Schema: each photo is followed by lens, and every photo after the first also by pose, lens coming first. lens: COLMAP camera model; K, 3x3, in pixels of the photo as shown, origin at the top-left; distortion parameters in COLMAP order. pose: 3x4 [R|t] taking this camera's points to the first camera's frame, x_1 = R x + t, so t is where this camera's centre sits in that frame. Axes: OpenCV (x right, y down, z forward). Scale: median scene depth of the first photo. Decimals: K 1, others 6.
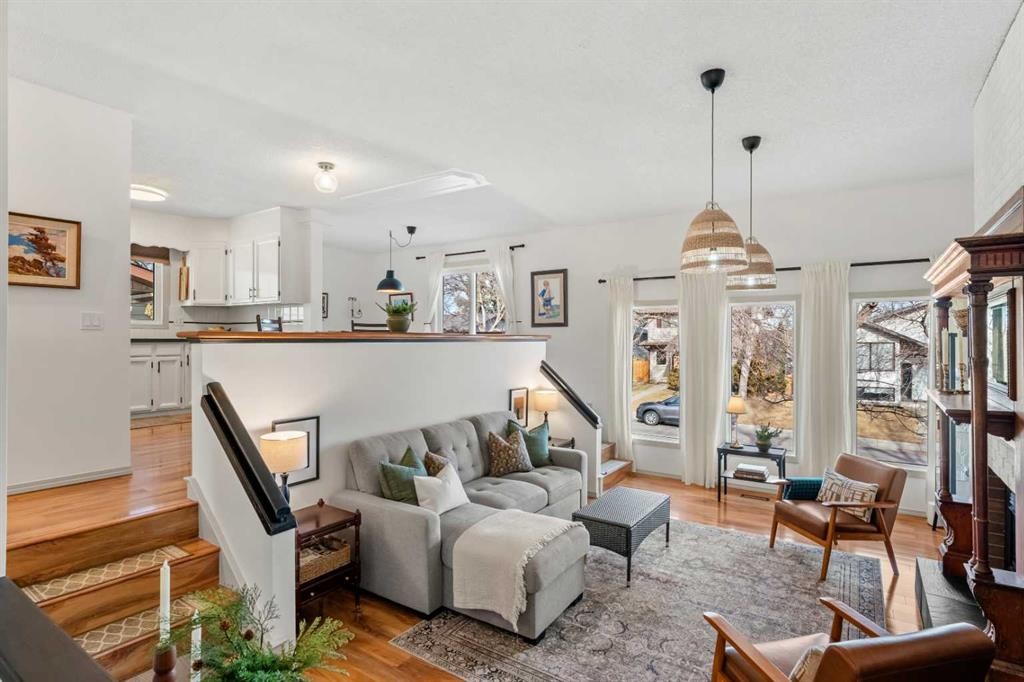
lens RADIAL K [[522.3, 0, 512.4], [0, 522.3, 343.9], [0, 0, 1]] dist [-0.005228, -0.001685]
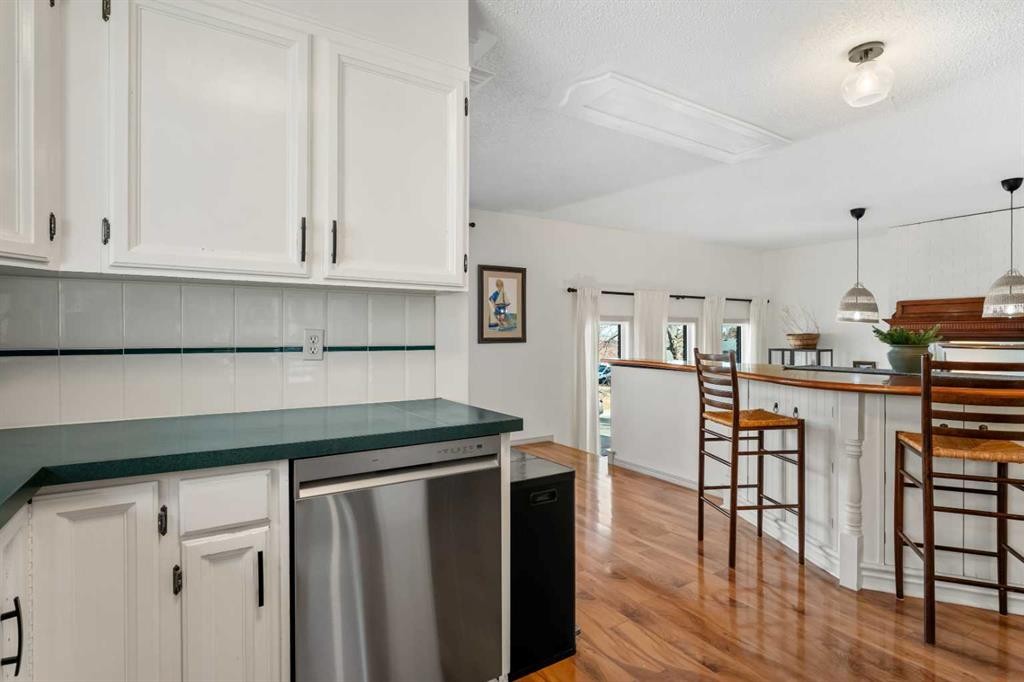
lens RADIAL K [[522.3, 0, 510.6], [0, 522.3, 338.8], [0, 0, 1]] dist [-0.005228, -0.001685]
pose [[0.387105, -0.009214, 0.921990, -0.606316], [0.007967, 0.999946, 0.006648, -0.043564], [-0.922001, 0.004772, 0.387158, 0.705032]]
